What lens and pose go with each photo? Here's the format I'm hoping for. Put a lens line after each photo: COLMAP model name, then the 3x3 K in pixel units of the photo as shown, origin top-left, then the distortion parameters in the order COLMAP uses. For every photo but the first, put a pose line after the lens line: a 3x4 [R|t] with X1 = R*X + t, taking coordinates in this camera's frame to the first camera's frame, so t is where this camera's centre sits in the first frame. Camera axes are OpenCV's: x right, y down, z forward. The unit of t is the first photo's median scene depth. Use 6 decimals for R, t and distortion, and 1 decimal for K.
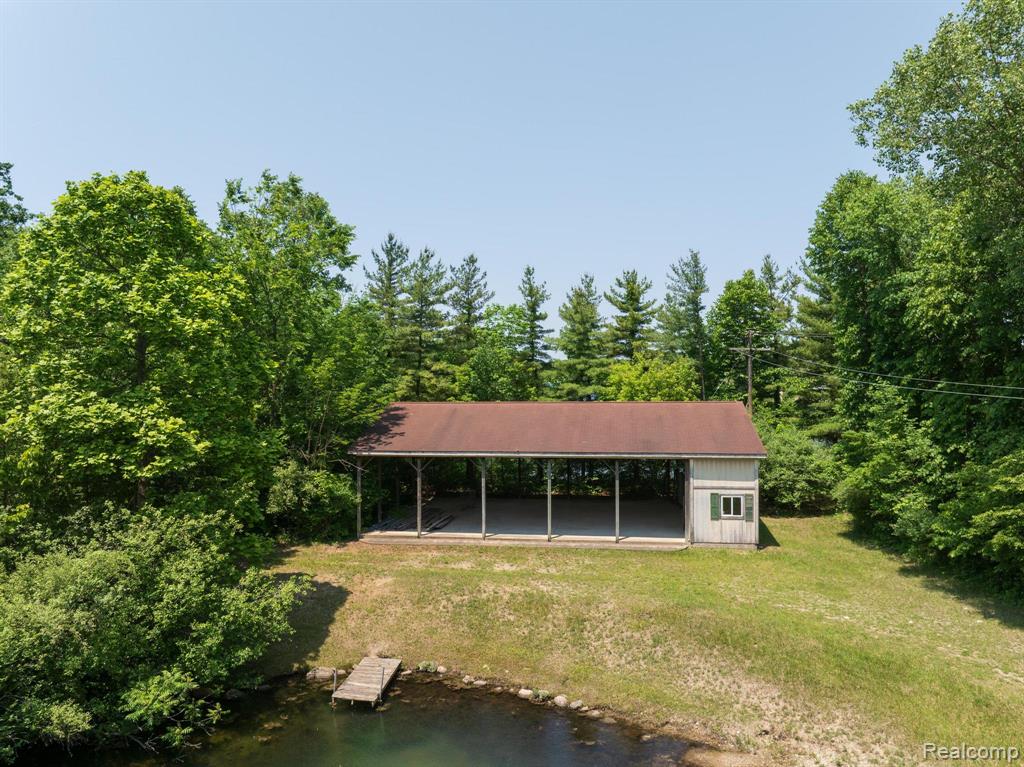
lens RADIAL K [[700.0, 0, 512.0], [0, 700.0, 383.5], [0, 0, 1]] dist [-0.042286, 0.004673]
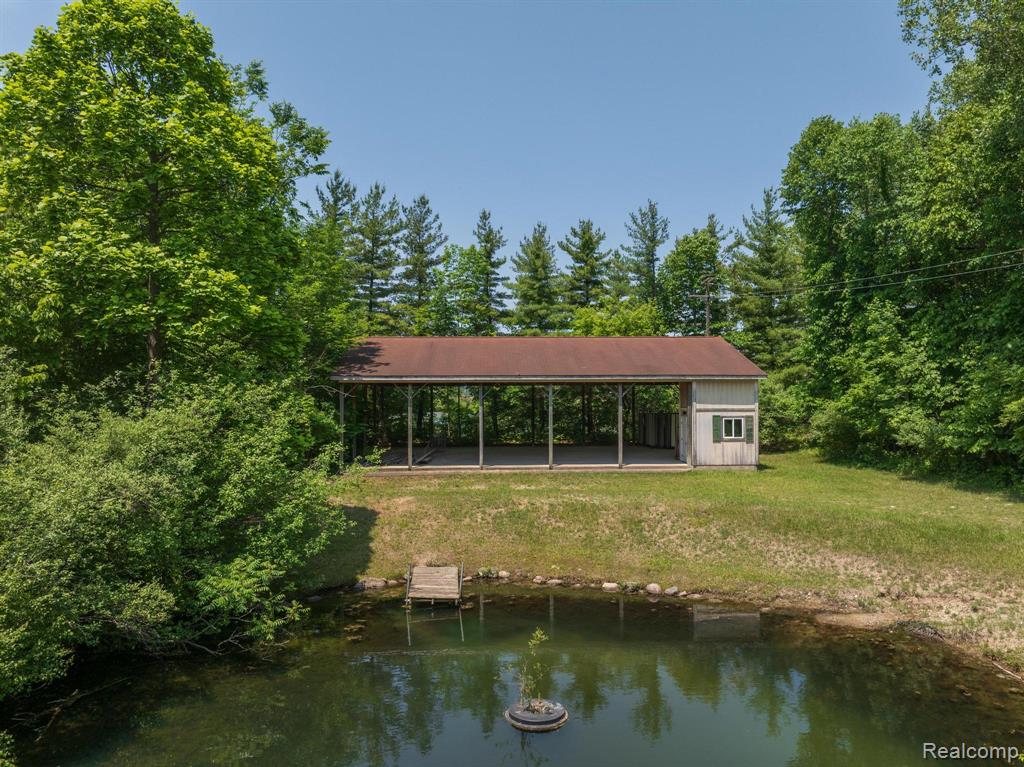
lens RADIAL K [[700.0, 0, 512.0], [0, 700.0, 383.5], [0, 0, 1]] dist [-0.042286, 0.004673]
pose [[0.984455, 0.003985, 0.175589, -0.176027], [-0.004976, 0.999974, 0.005202, 0.108508], [-0.175564, -0.005995, 0.984450, 0.066643]]
